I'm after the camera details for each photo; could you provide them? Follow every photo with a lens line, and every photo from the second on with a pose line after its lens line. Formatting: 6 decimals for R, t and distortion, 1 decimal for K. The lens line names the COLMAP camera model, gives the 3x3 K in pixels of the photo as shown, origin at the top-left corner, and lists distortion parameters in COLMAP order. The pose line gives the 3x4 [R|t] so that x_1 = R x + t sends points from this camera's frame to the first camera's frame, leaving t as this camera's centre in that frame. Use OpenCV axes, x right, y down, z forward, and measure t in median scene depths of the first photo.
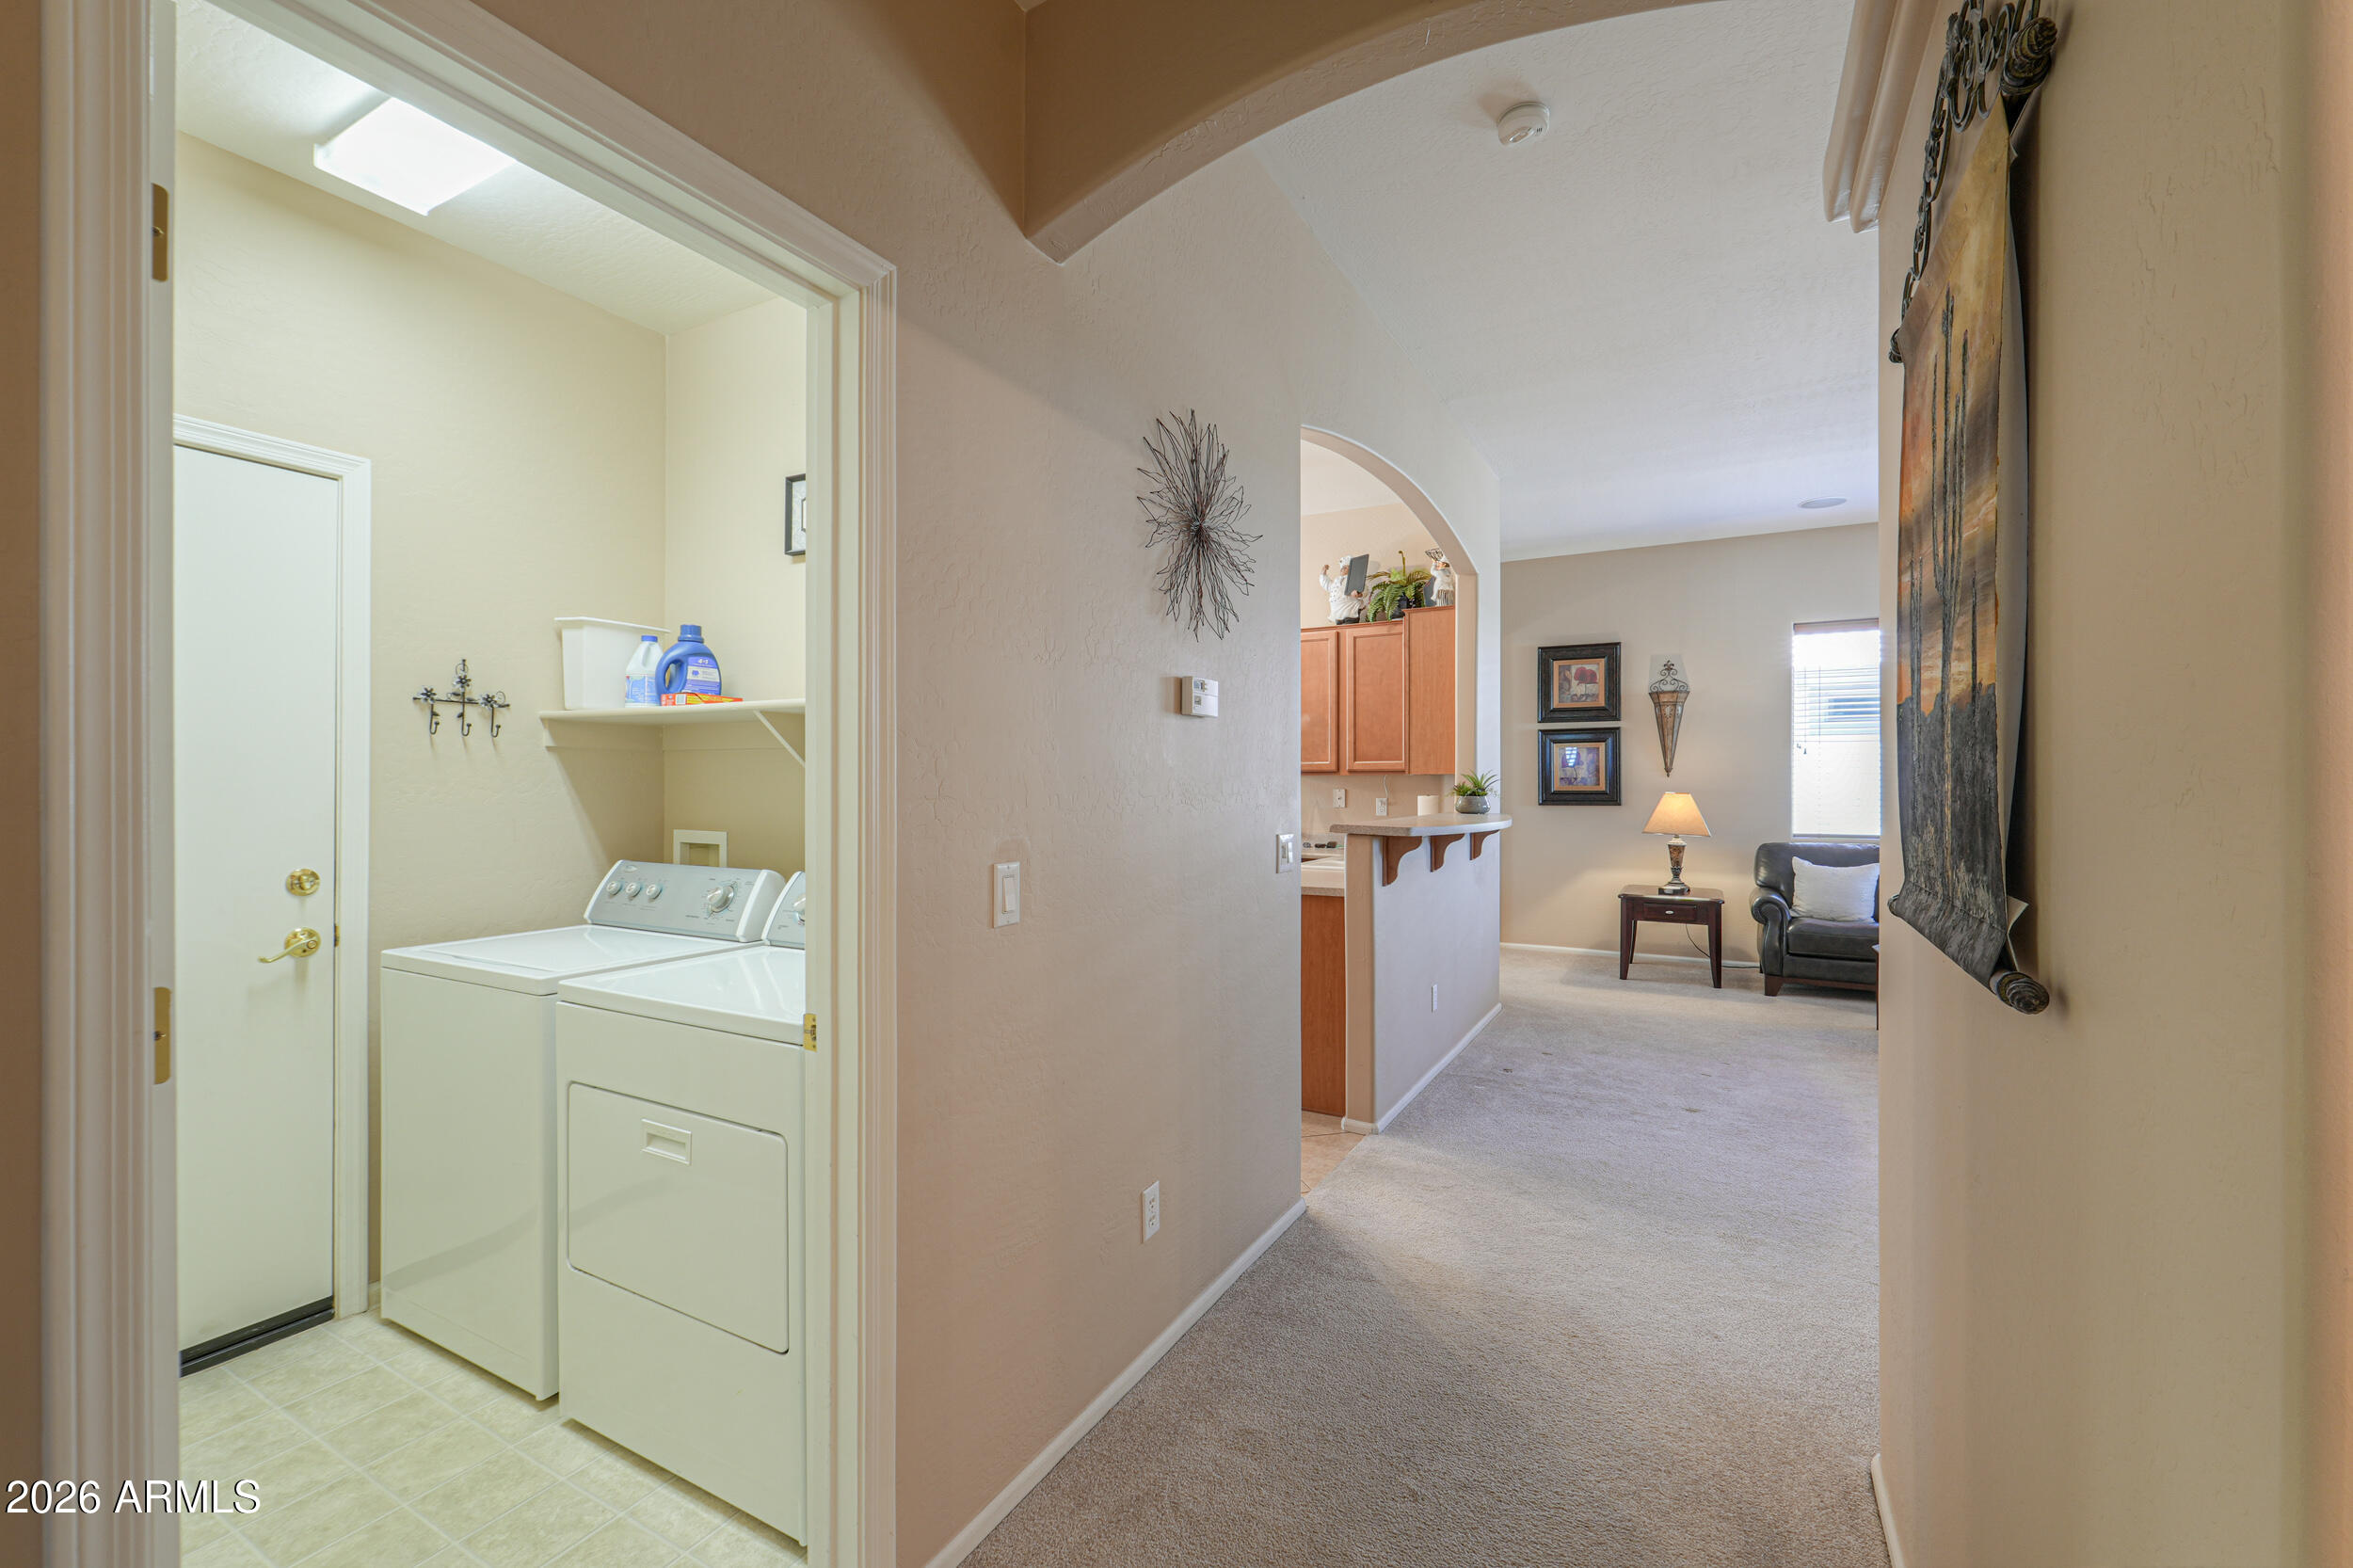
lens RADIAL K [[983.1, 0, 1168.1], [0, 983.1, 784.5], [0, 0, 1]] dist [-0.000877, -0.000158]
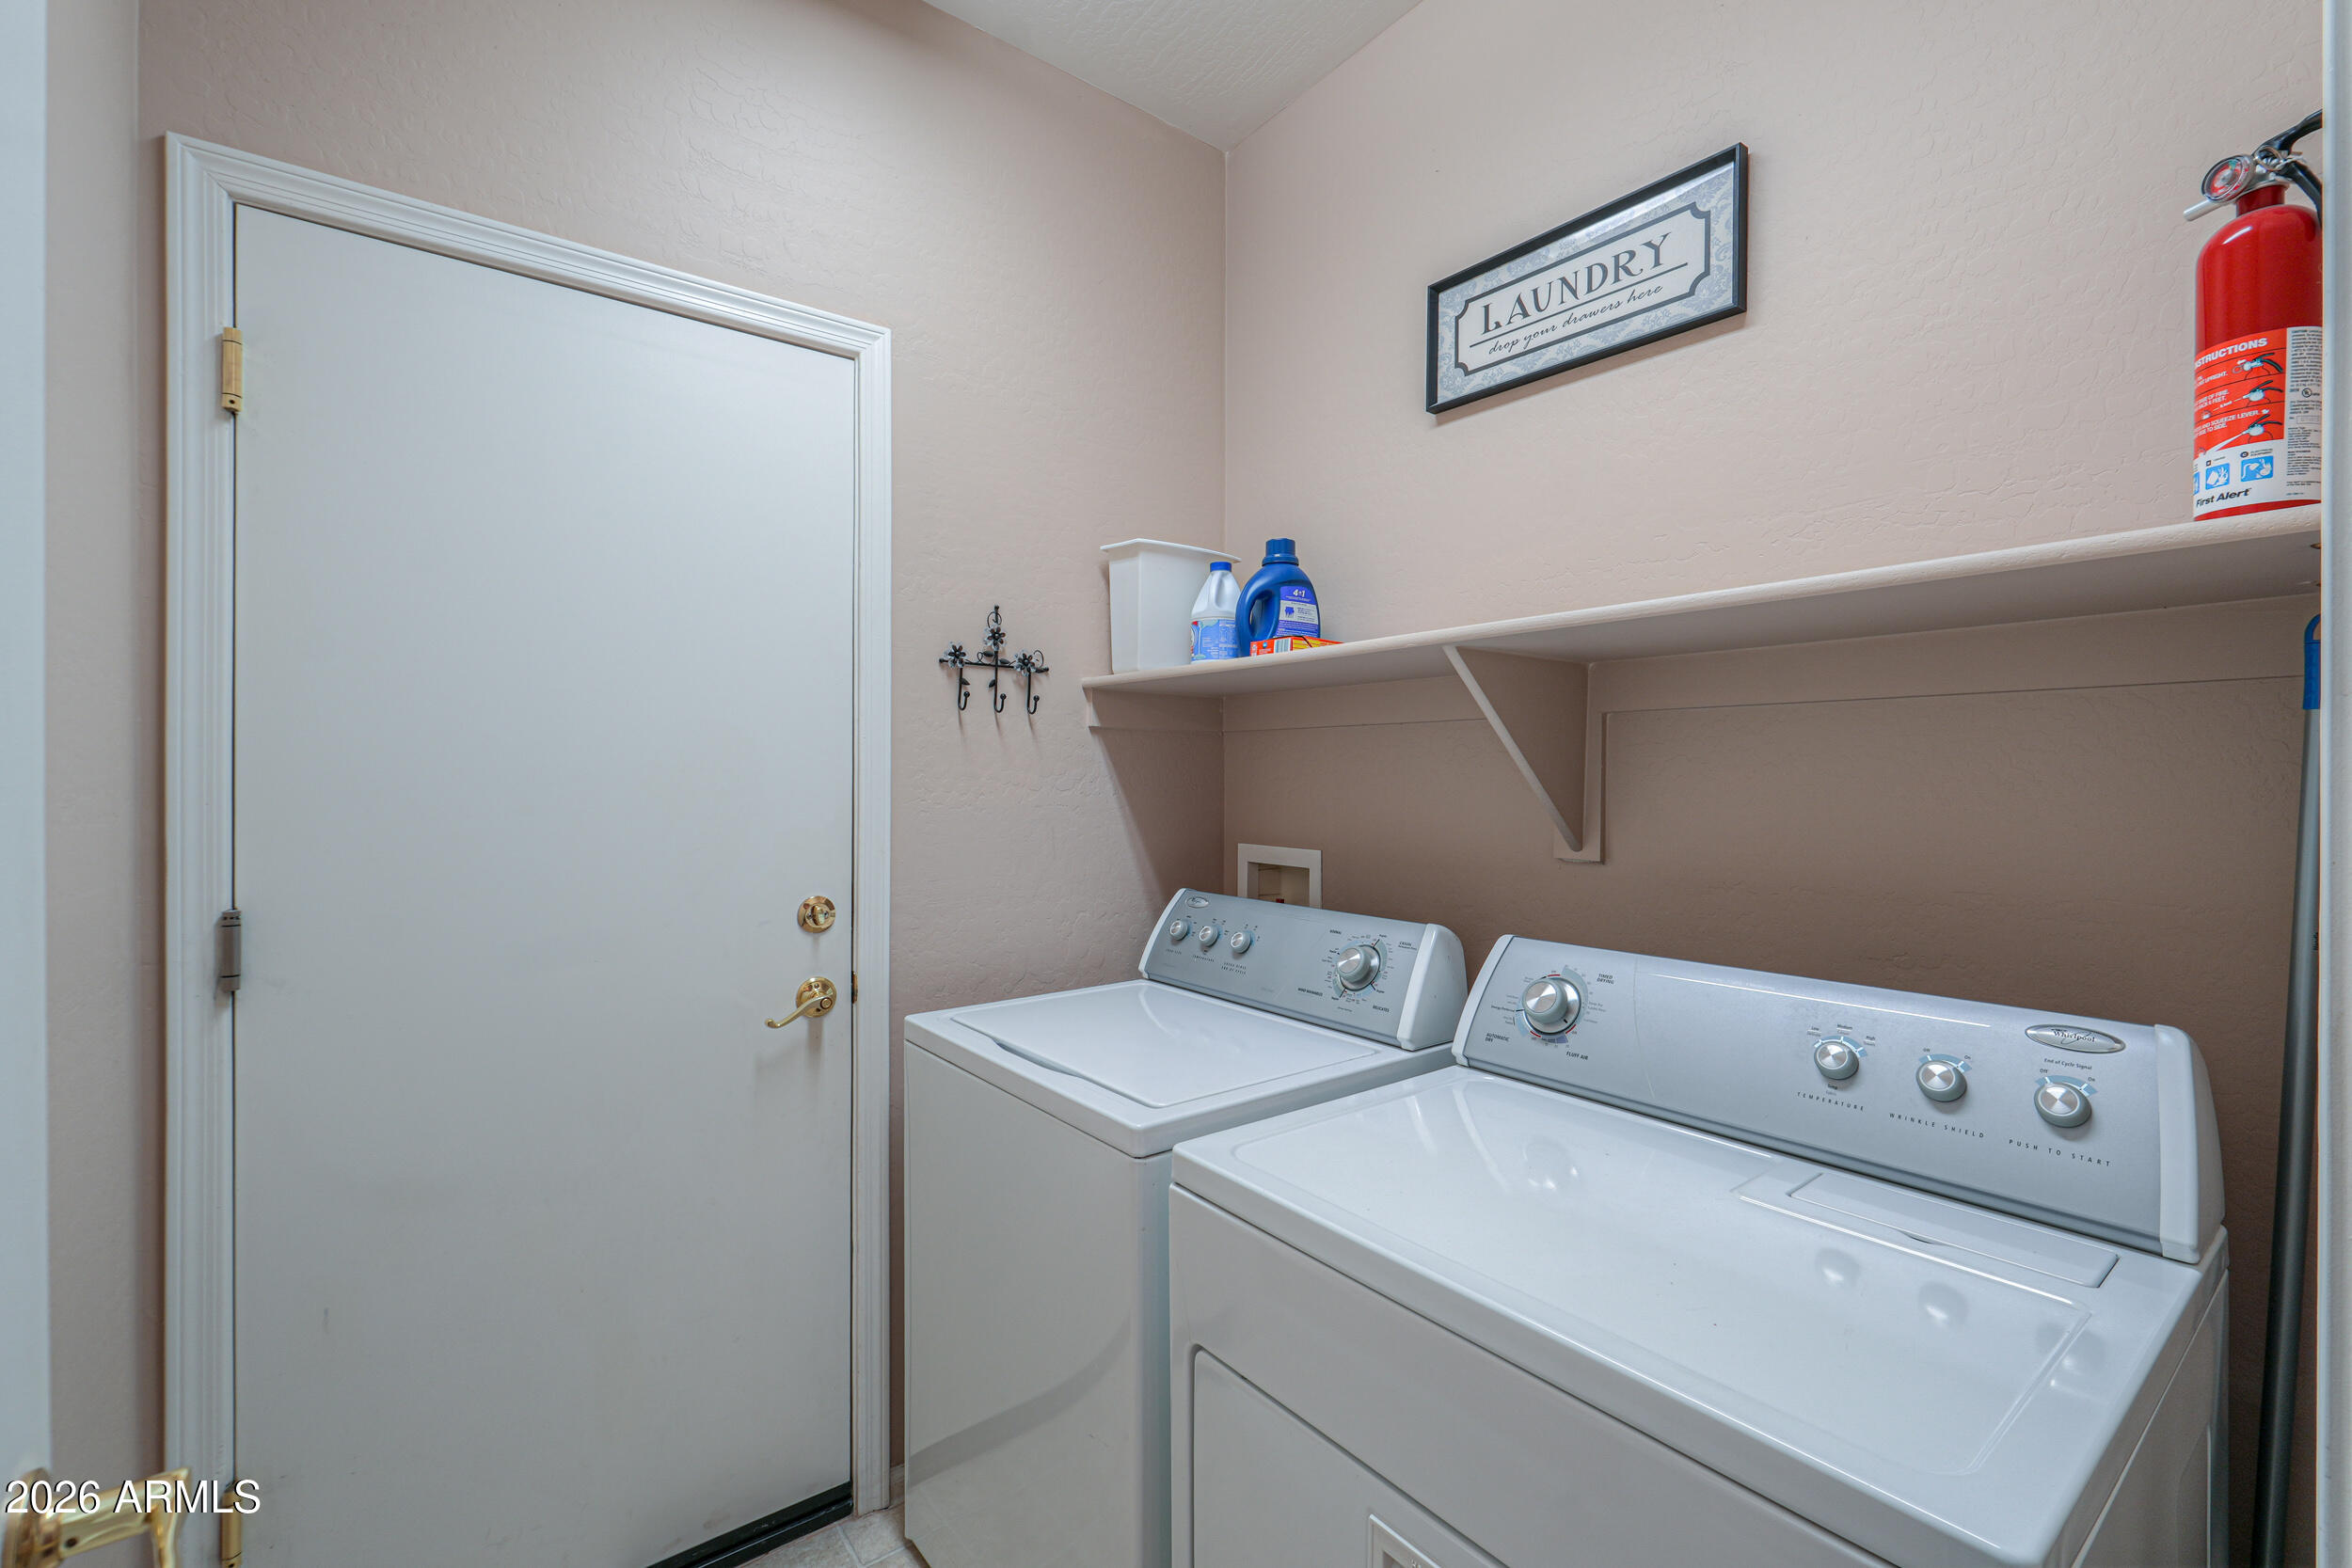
lens RADIAL K [[998.9, 0, 1173.8], [0, 998.9, 780.4], [0, 0, 1]] dist [-0.002379, -0.000479]
pose [[0.917530, -0.001364, -0.397665, -0.306029], [0.001223, 0.999999, -0.000608, 0.000934], [0.397665, 0.000071, 0.917531, 0.379524]]
